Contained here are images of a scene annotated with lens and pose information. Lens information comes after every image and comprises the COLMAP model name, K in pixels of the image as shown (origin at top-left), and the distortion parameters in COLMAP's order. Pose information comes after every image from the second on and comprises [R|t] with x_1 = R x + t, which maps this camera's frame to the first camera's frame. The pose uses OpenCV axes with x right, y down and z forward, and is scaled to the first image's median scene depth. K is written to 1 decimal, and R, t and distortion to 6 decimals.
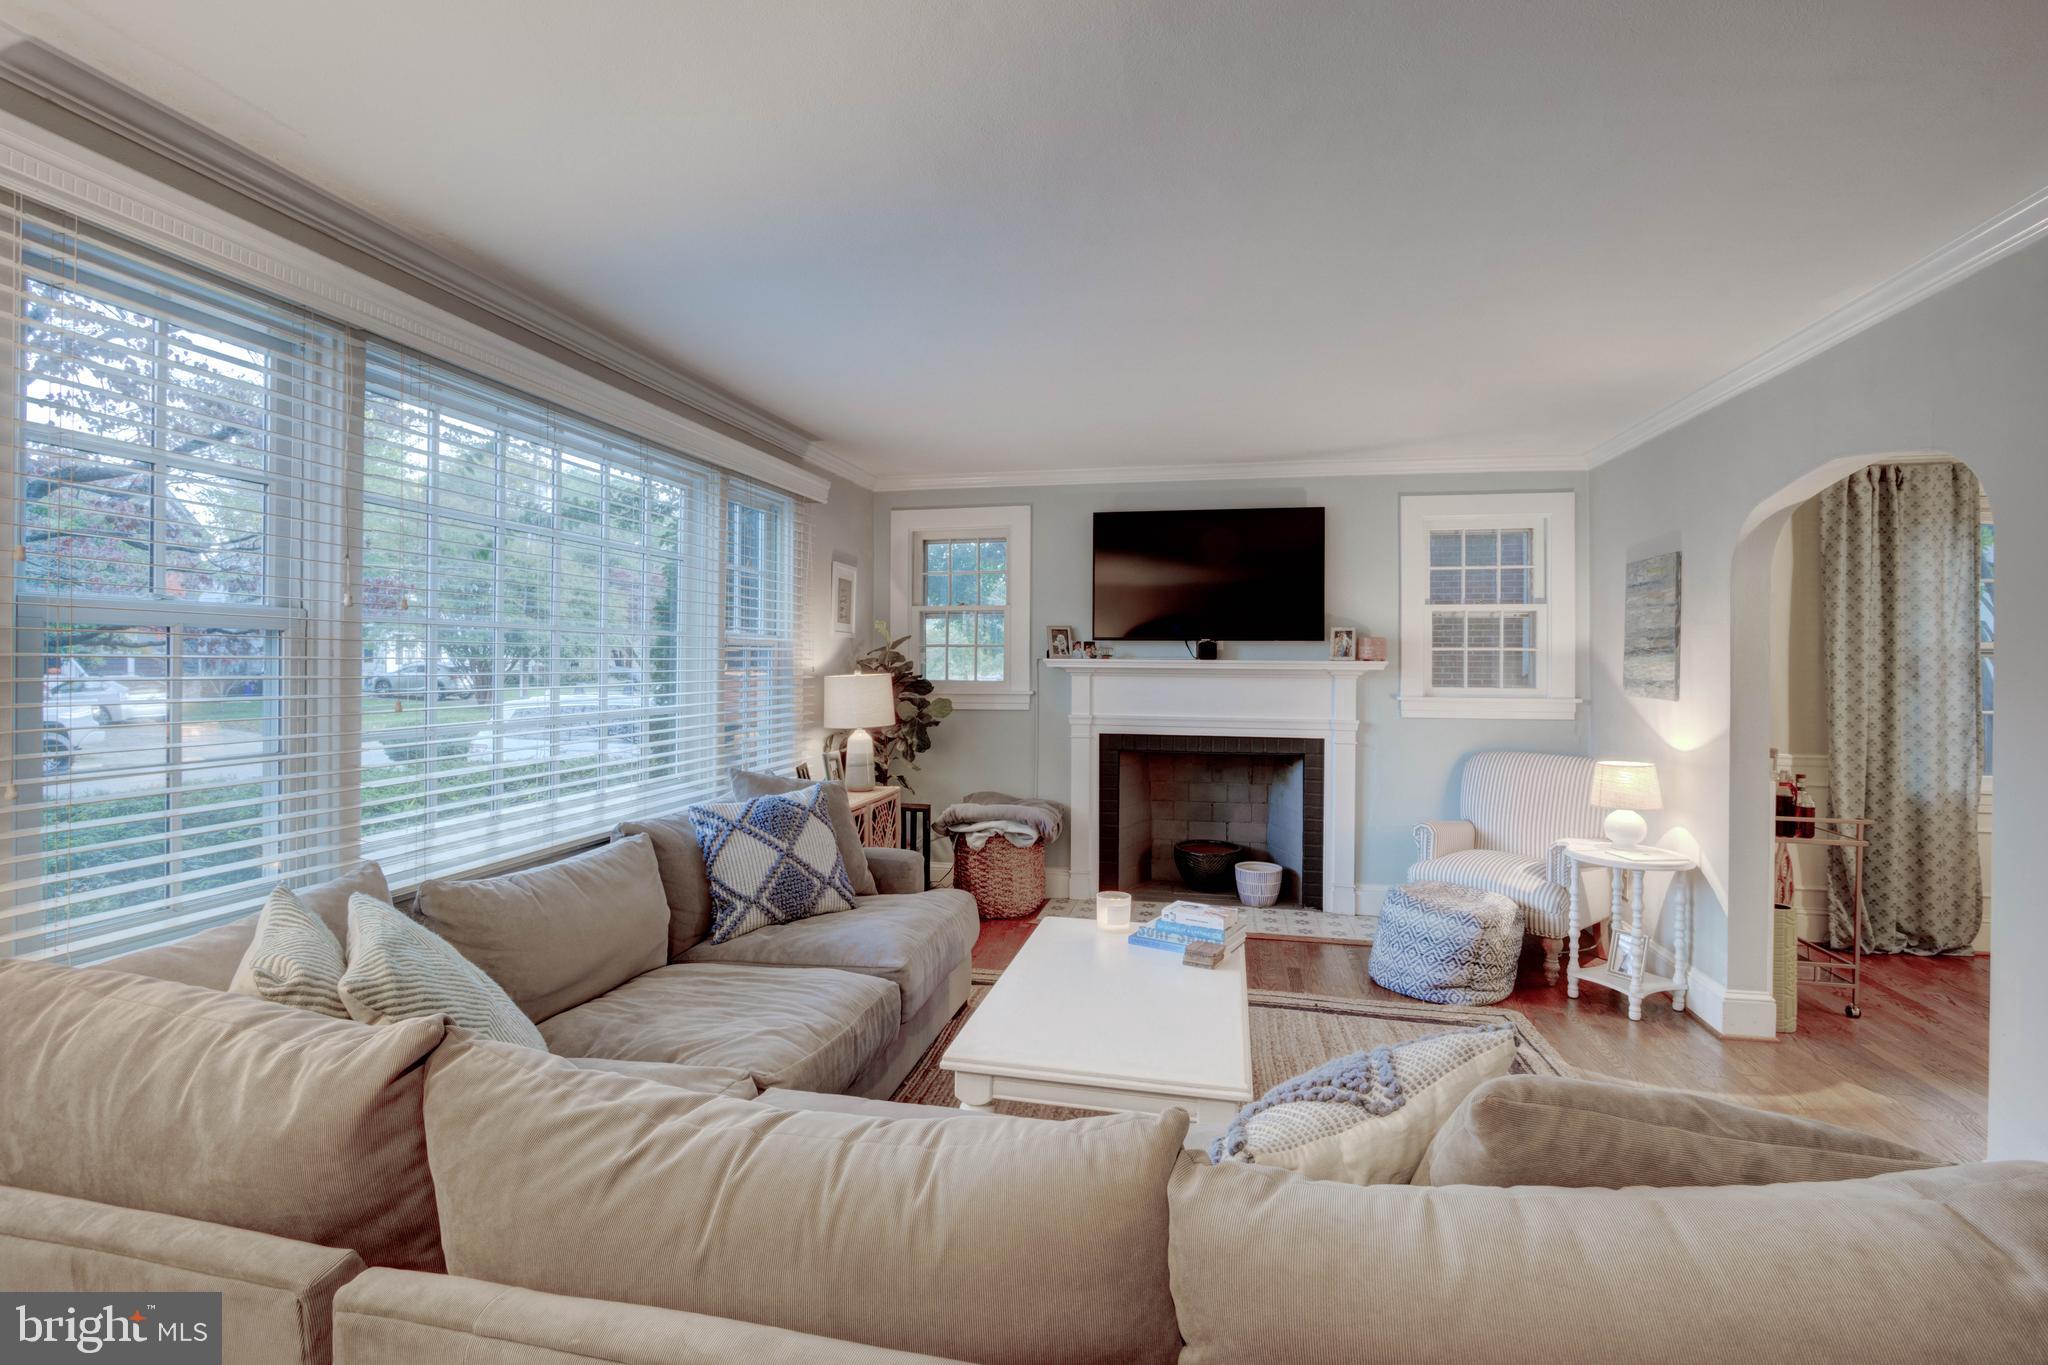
lens RADIAL K [[955.4, 0, 1012.5], [0, 955.4, 667.5], [0, 0, 1]] dist [-0.015932, 0.002226]
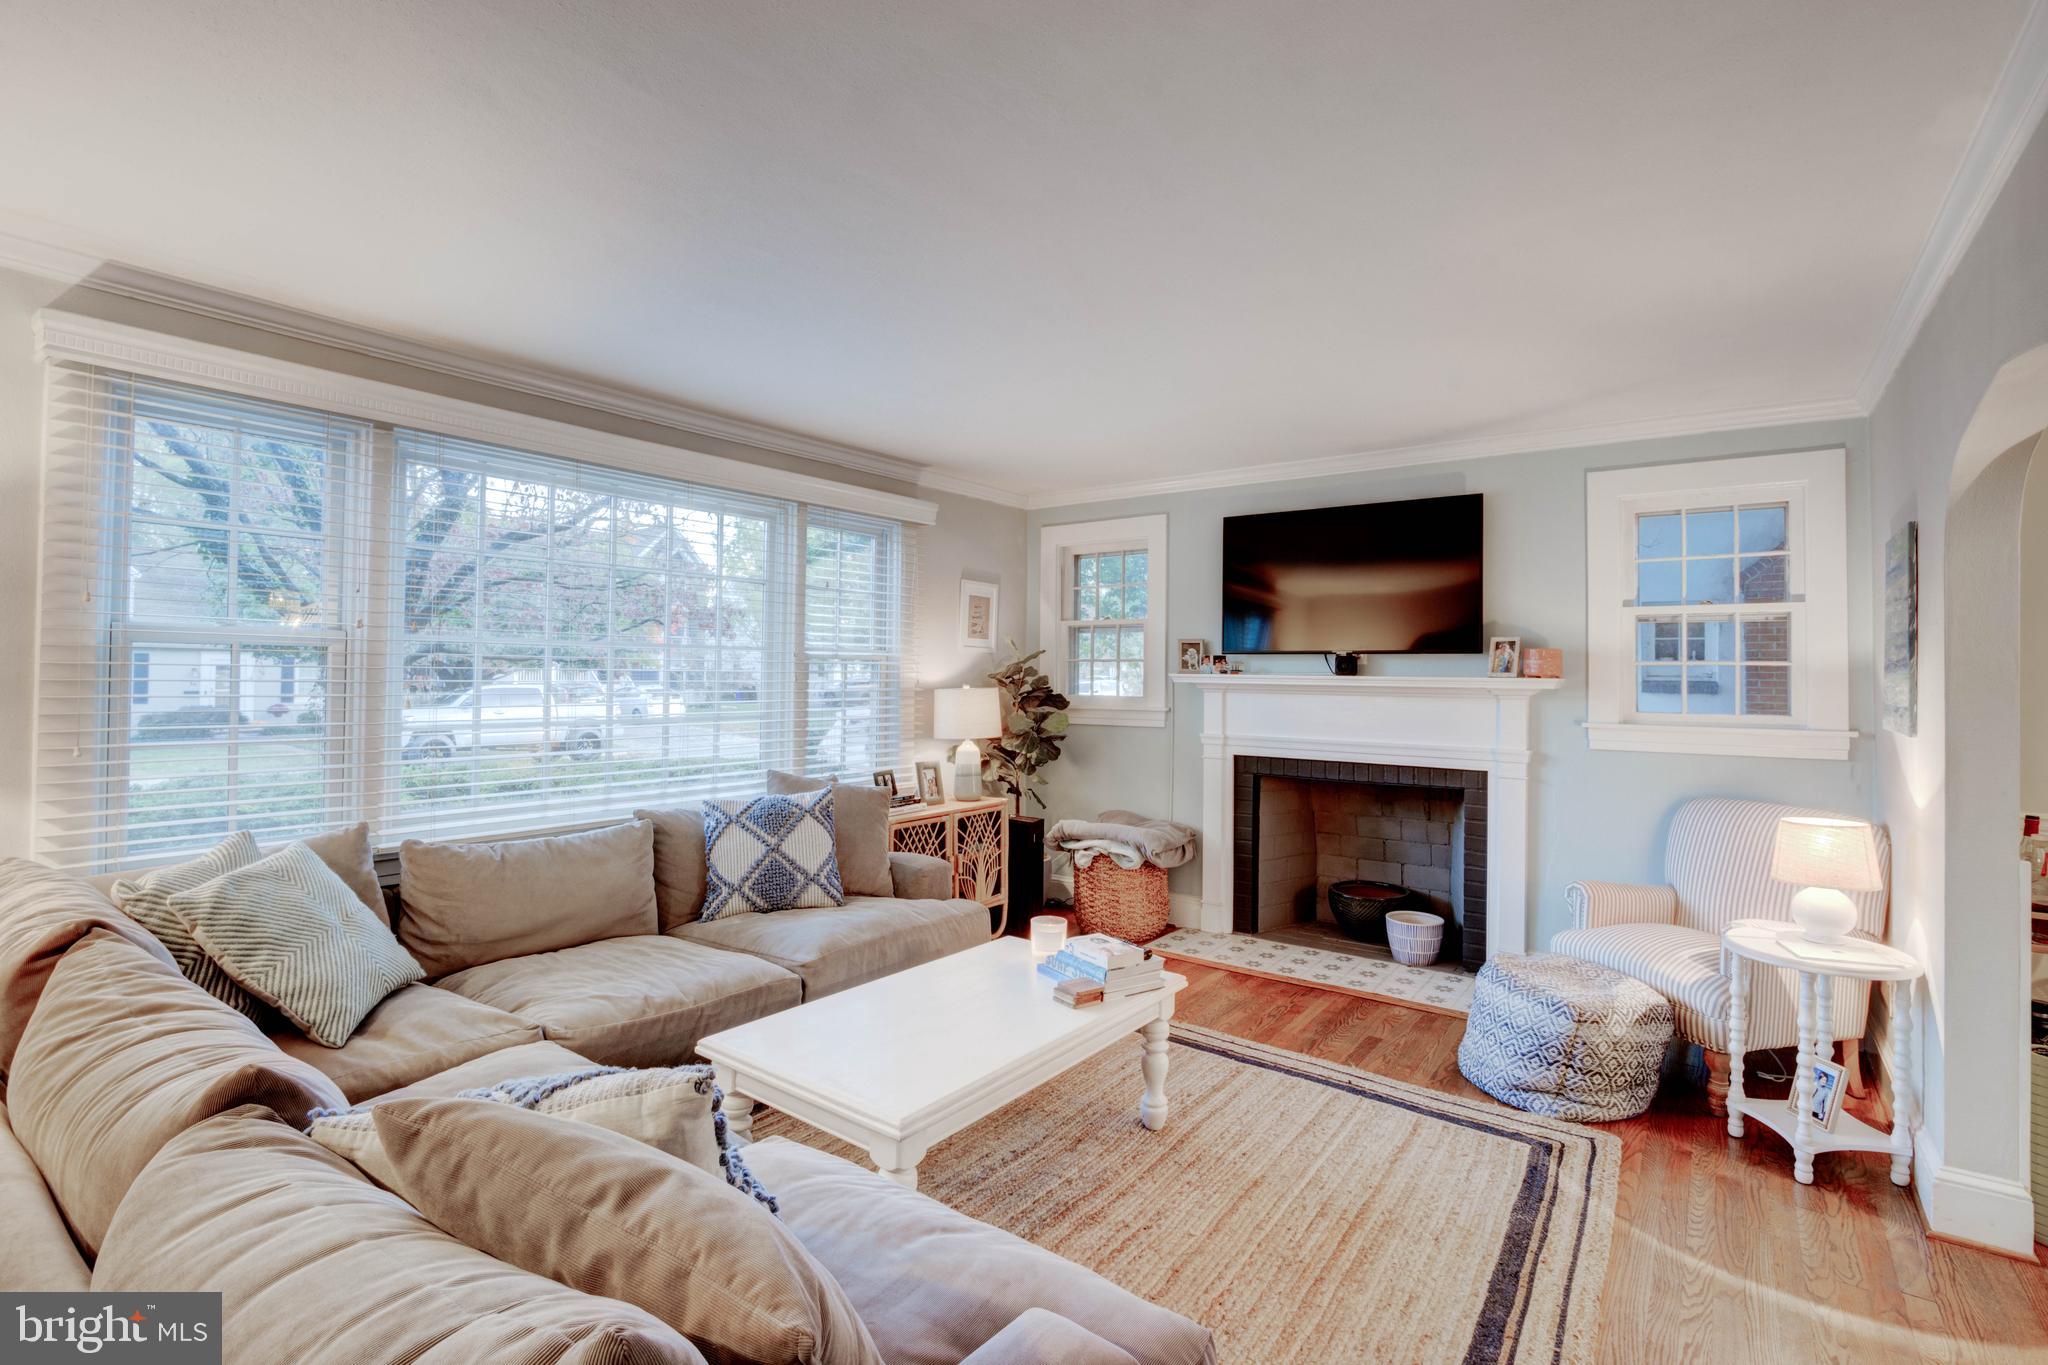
lens RADIAL K [[955.4, 0, 1012.4], [0, 955.4, 663.8], [0, 0, 1]] dist [-0.015932, 0.002226]
pose [[0.907447, 0.000085, -0.420166, 0.320401], [-0.008735, 0.999788, -0.018664, 0.000253], [0.420075, 0.020606, 0.907255, 0.077326]]
